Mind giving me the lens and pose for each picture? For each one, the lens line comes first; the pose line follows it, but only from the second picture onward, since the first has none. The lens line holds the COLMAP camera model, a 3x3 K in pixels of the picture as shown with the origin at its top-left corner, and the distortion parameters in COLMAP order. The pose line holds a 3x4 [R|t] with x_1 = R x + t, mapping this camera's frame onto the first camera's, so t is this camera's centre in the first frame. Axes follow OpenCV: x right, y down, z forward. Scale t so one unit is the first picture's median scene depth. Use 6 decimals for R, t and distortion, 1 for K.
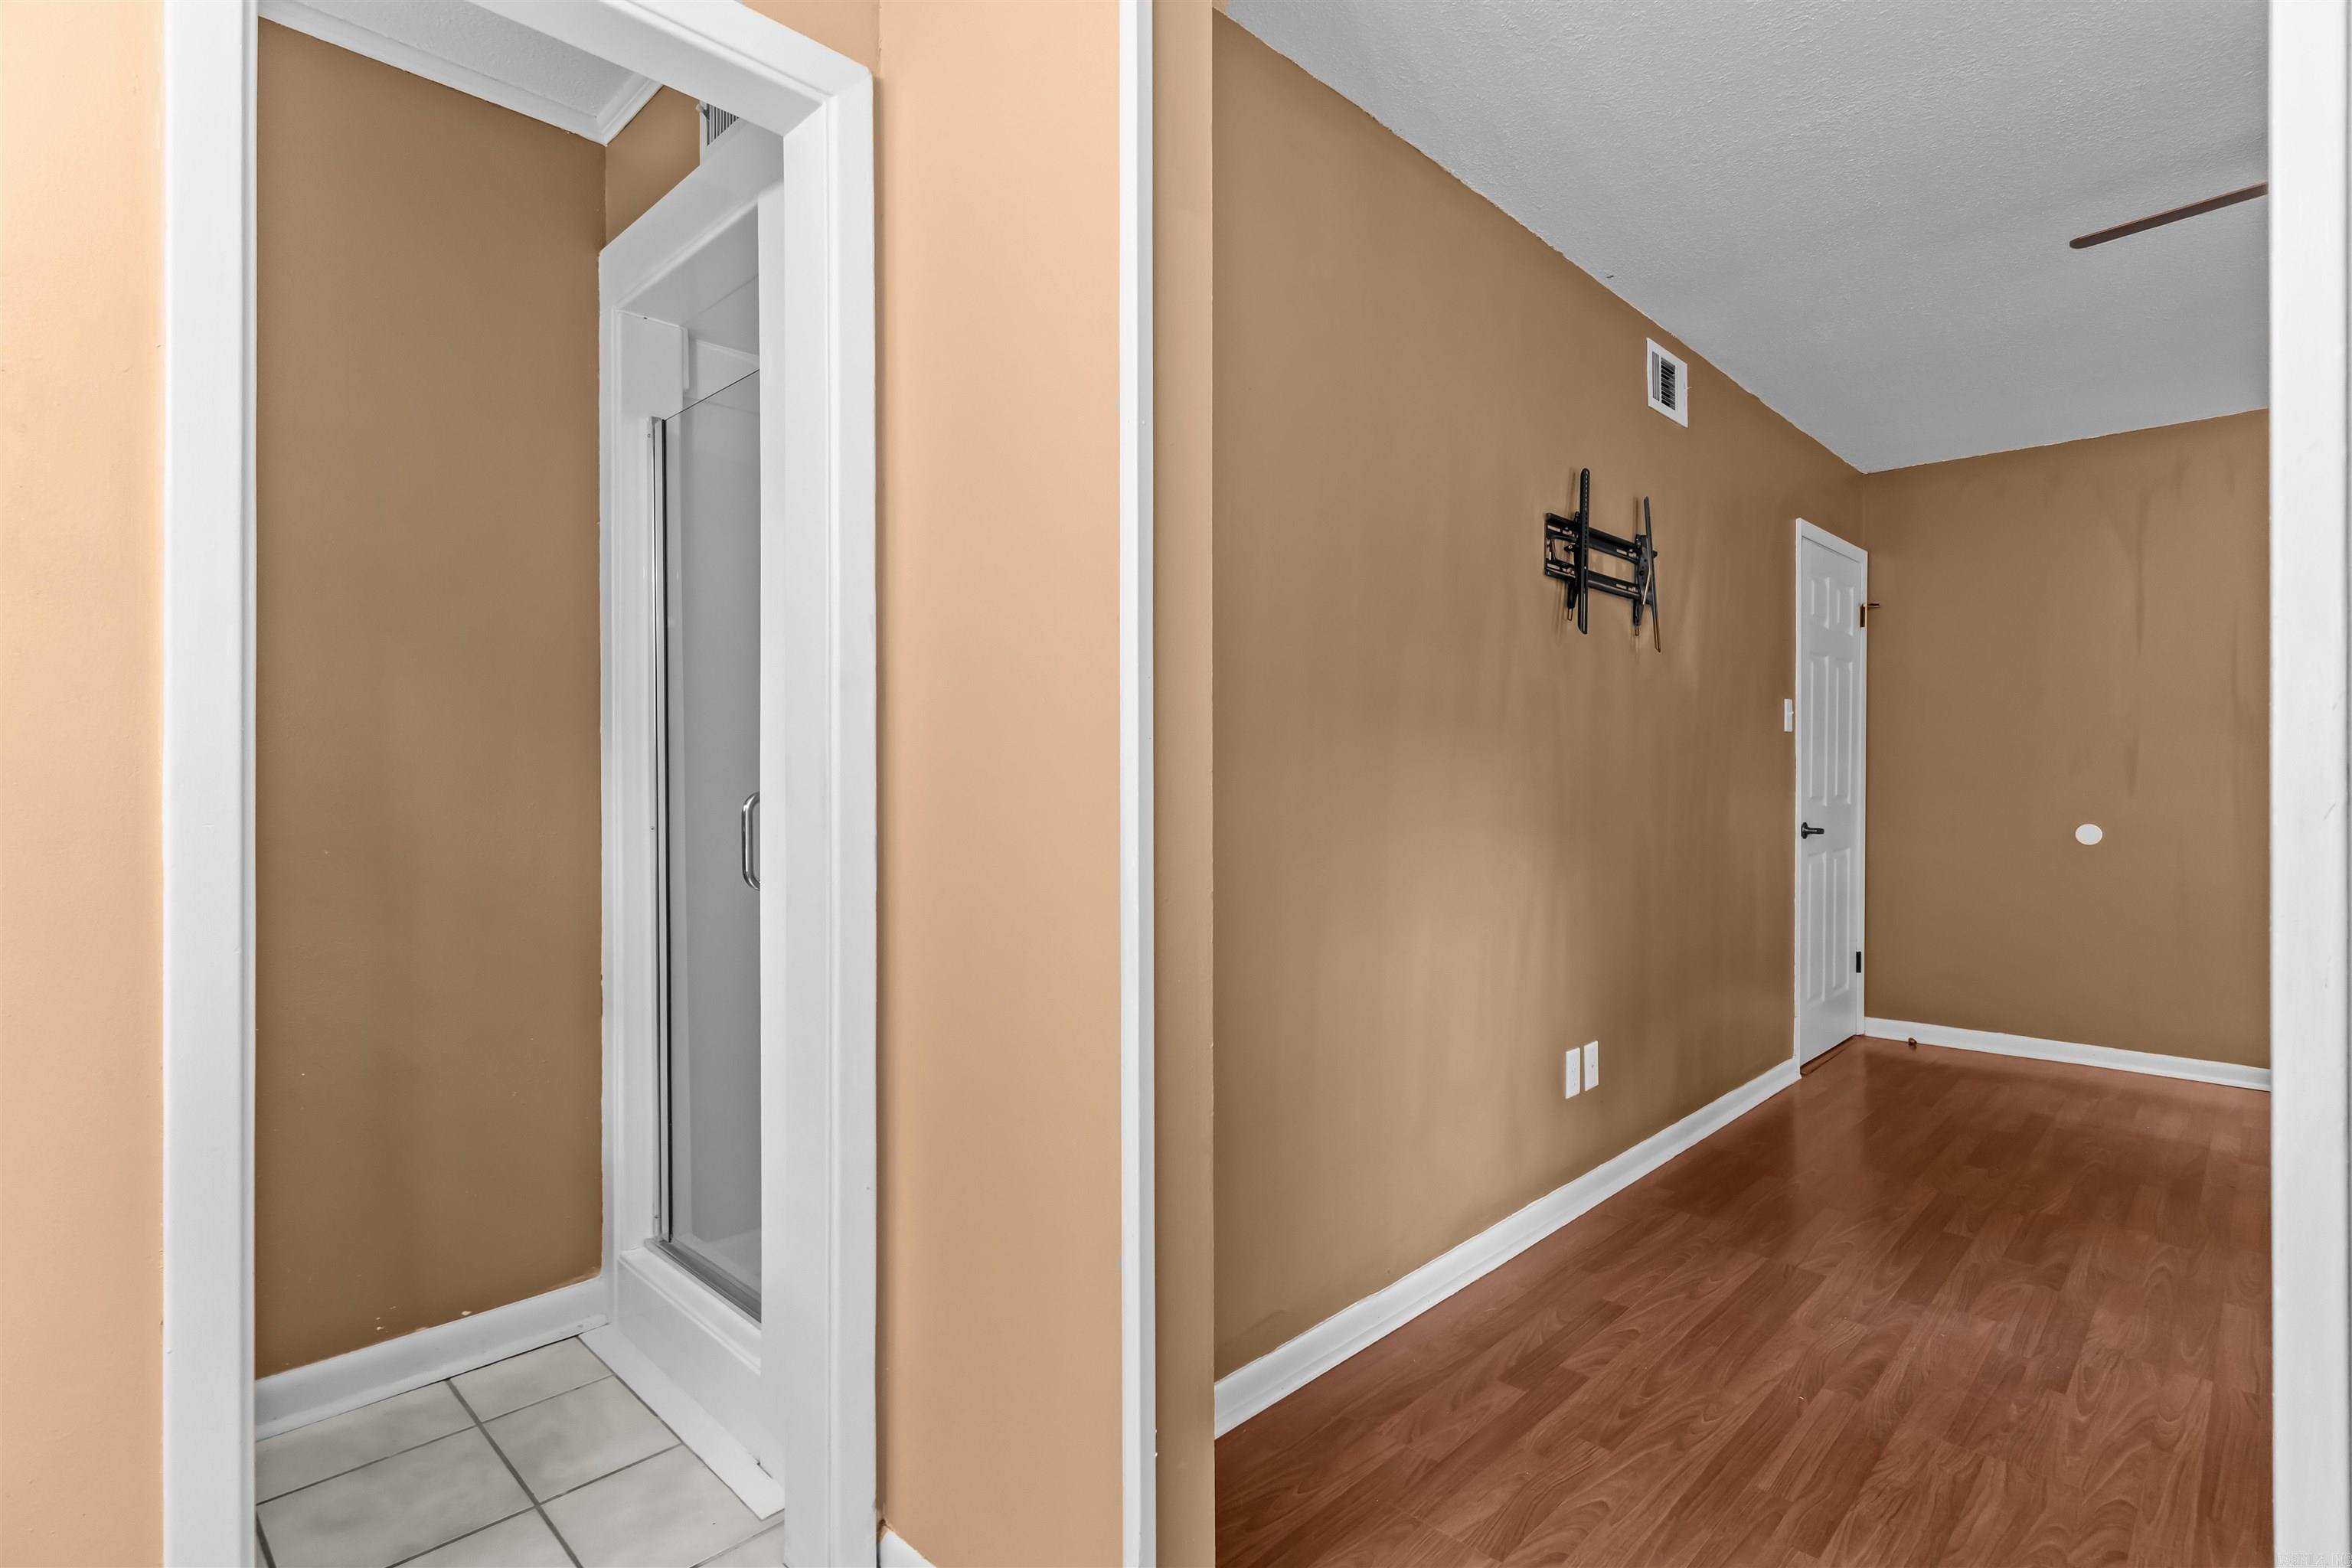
lens RADIAL K [[1128.8, 0, 1168.1], [0, 1128.8, 784.2], [0, 0, 1]] dist [-0.001235, 0.000154]
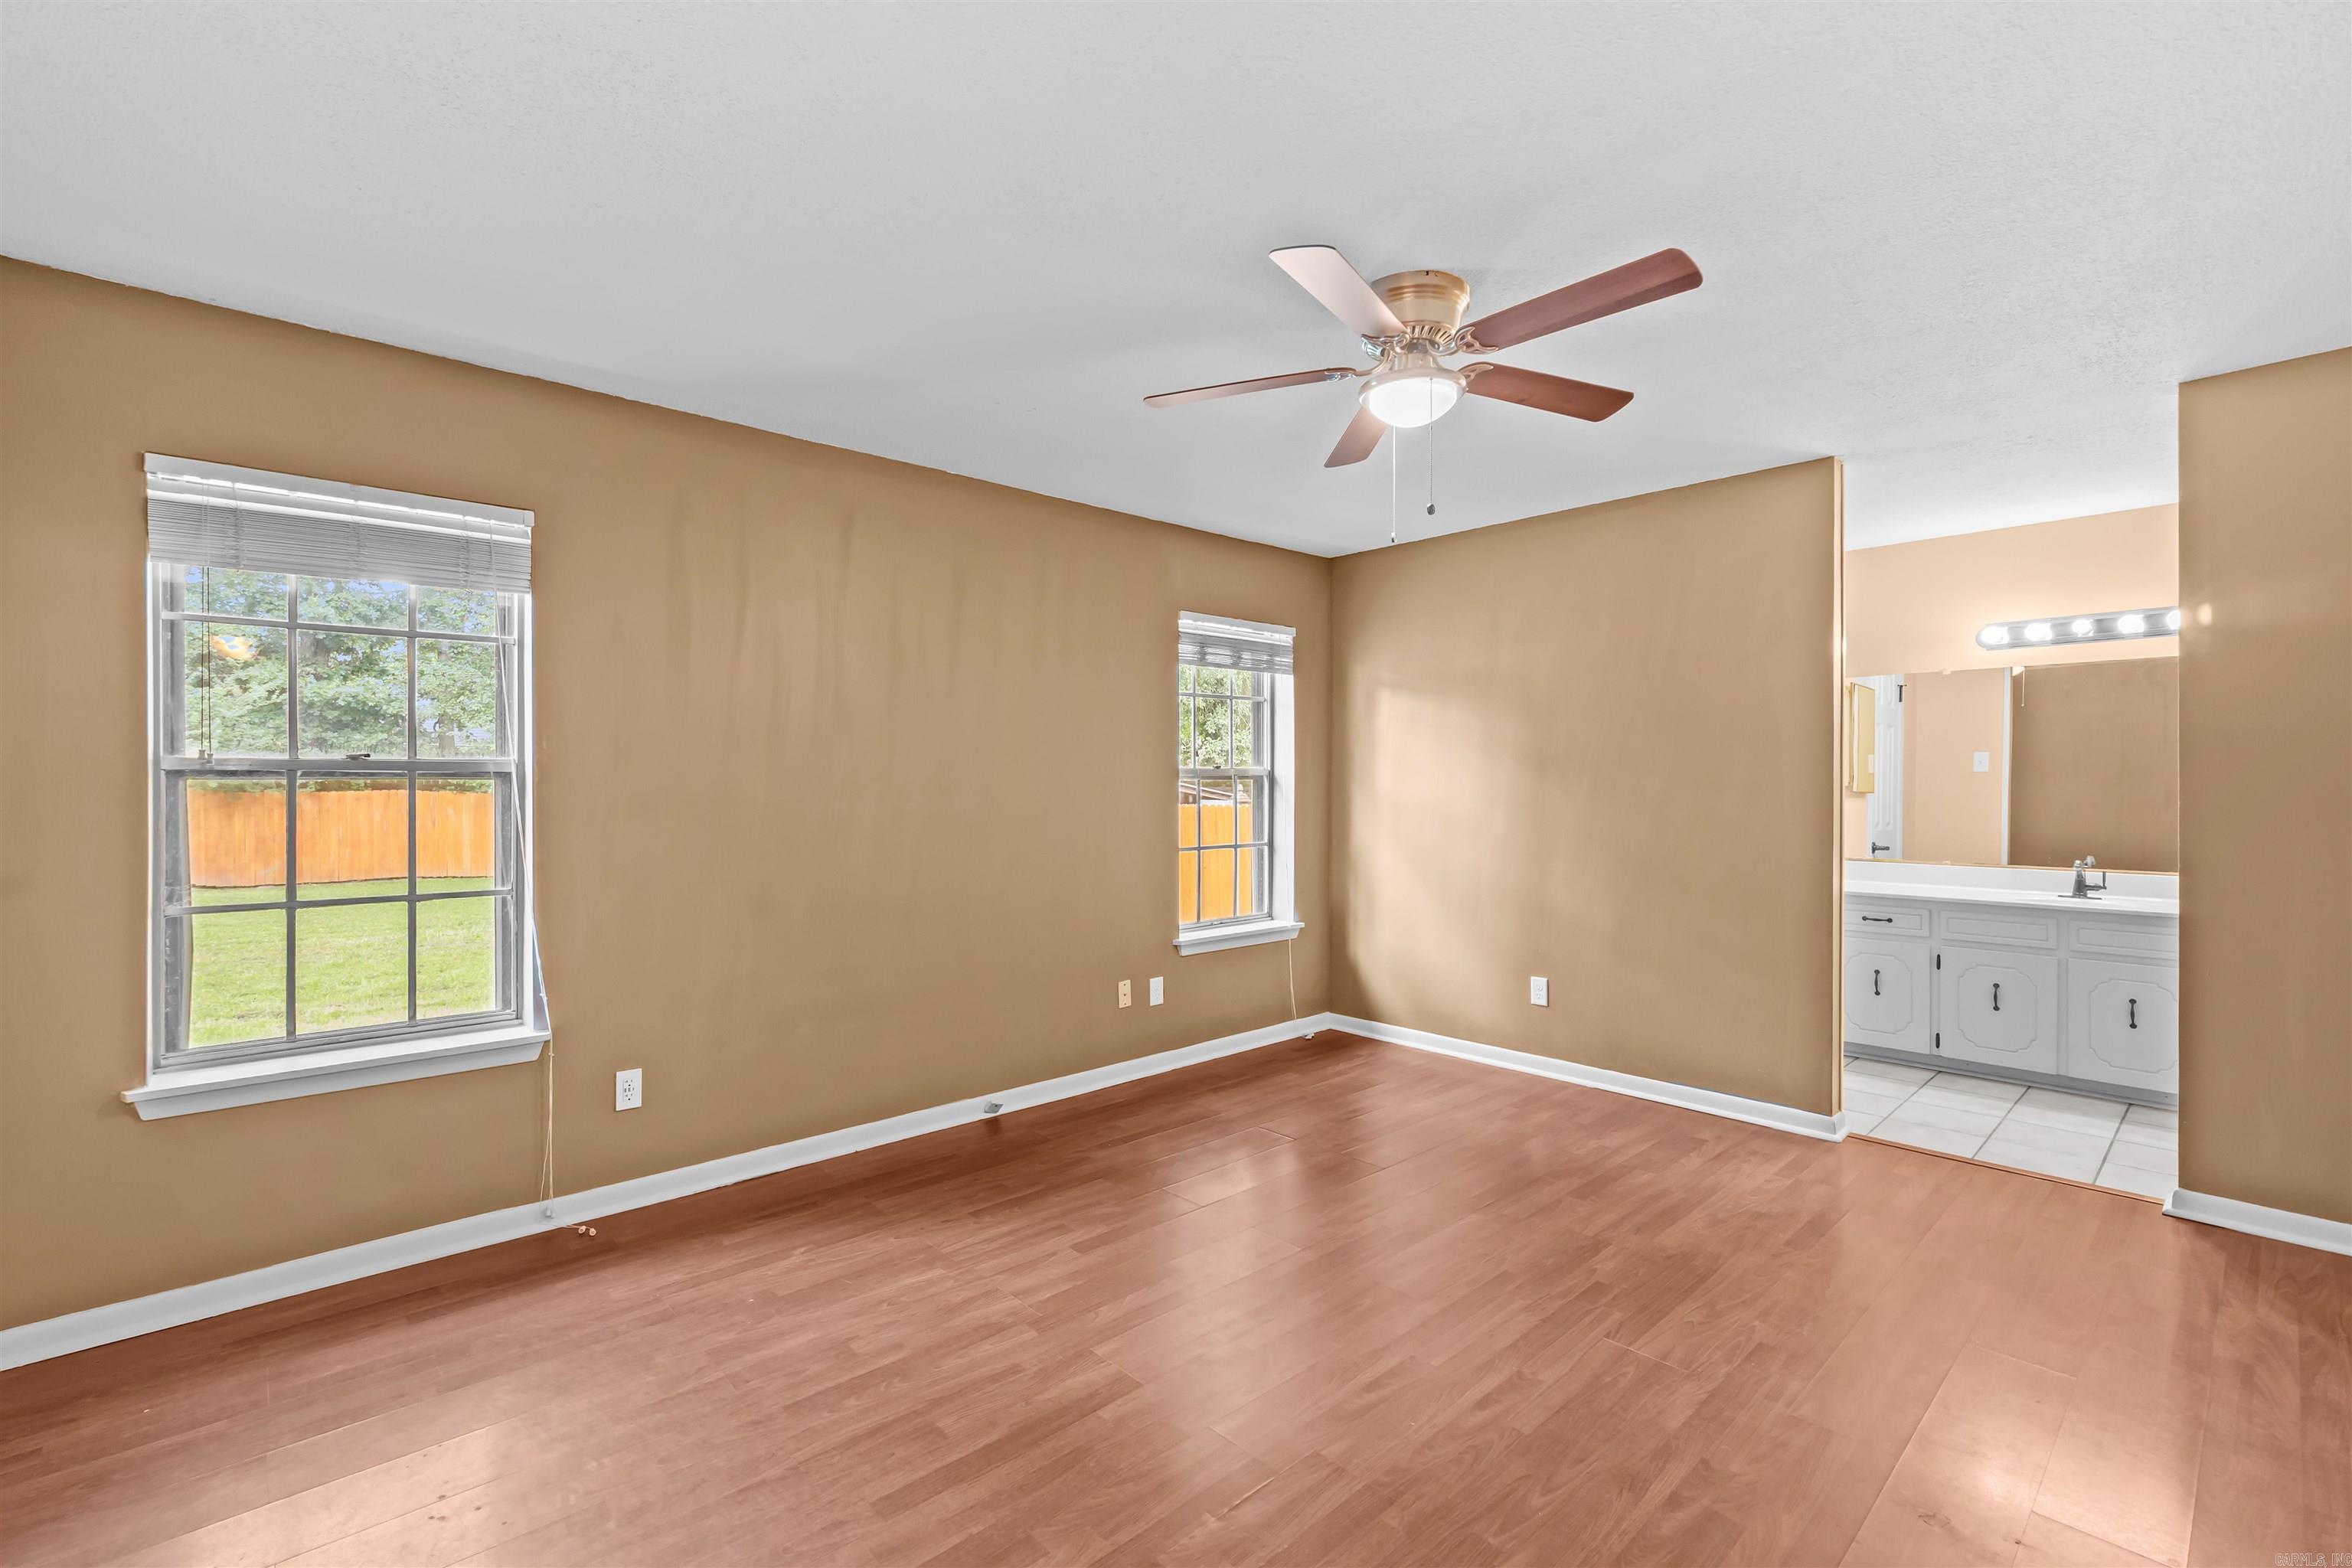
lens RADIAL K [[1011.6, 0, 1174.2], [0, 1011.6, 789.0], [0, 0, 1]] dist [-0.006315, 0.000549]
pose [[-0.998583, -0.003052, 0.053137, 1.165927], [-0.002633, 0.999965, 0.007947, -0.064375], [-0.053159, 0.007796, -0.998556, 1.803448]]
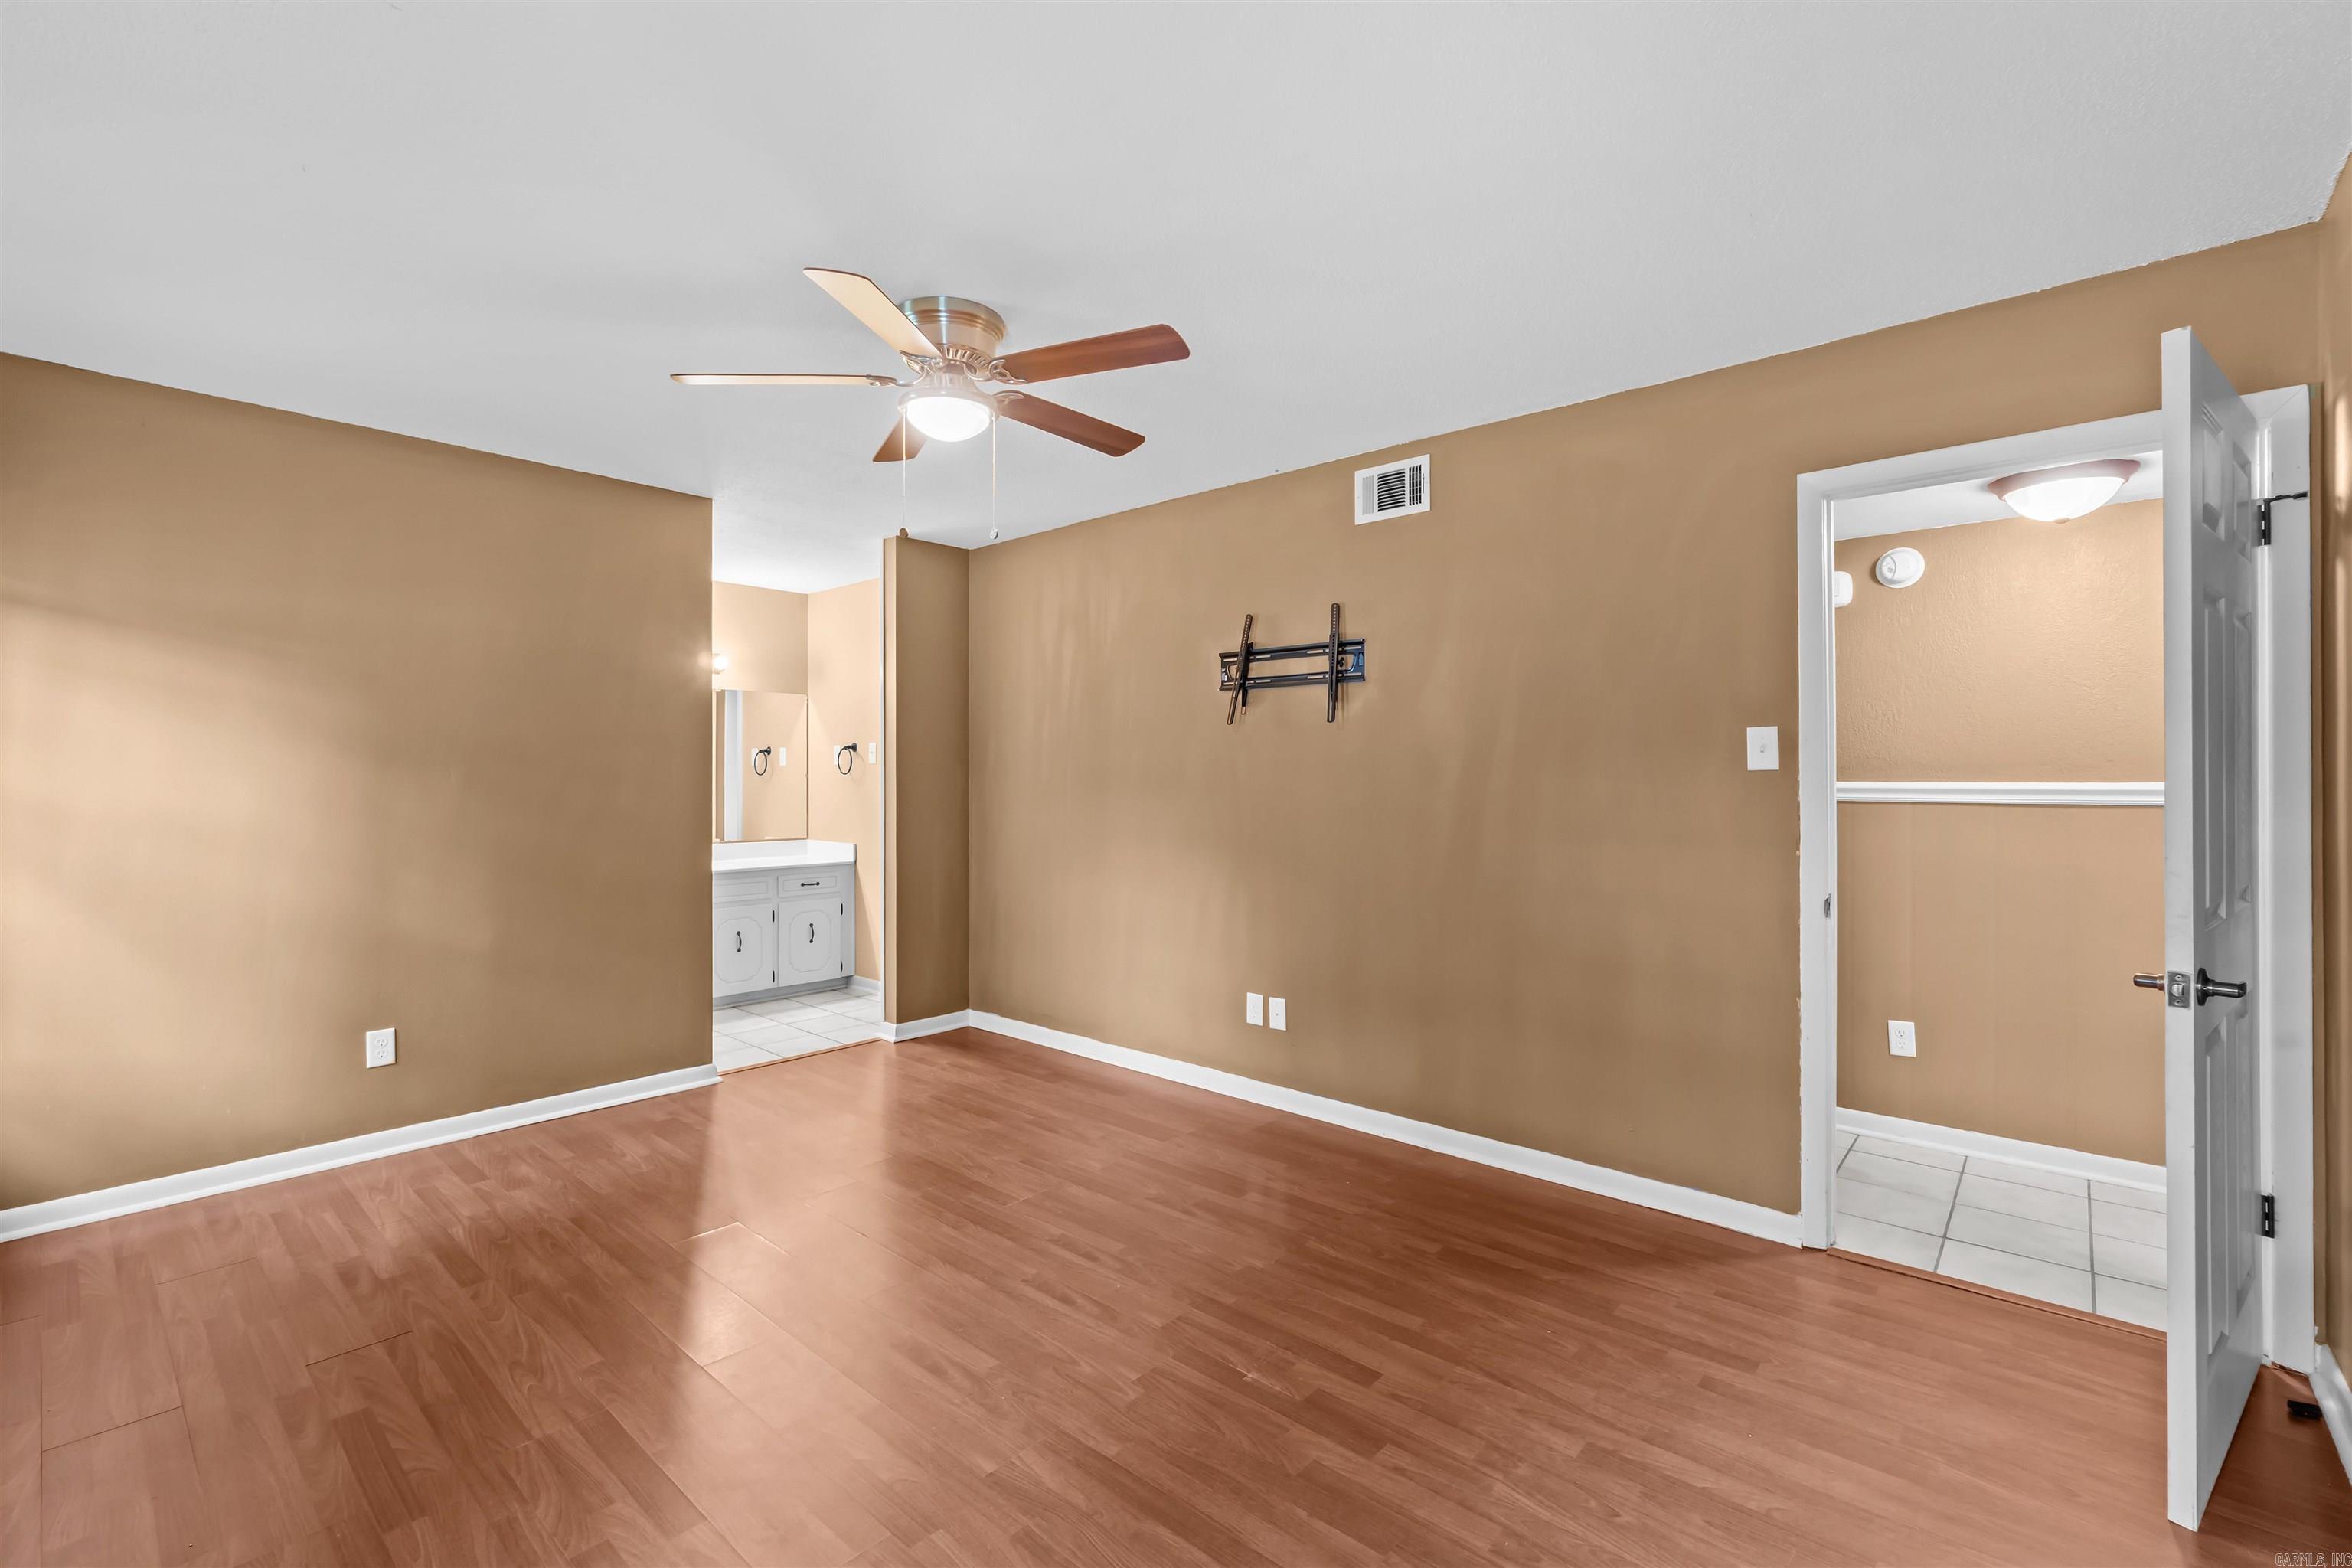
lens RADIAL K [[1011.6, 0, 1174.2], [0, 1011.6, 789.0], [0, 0, 1]] dist [-0.006315, 0.000549]
pose [[0.045101, 0.004847, -0.998971, 2.043098], [-0.003686, 0.999982, 0.004686, -0.055957], [0.998976, 0.003471, 0.045118, 0.989667]]
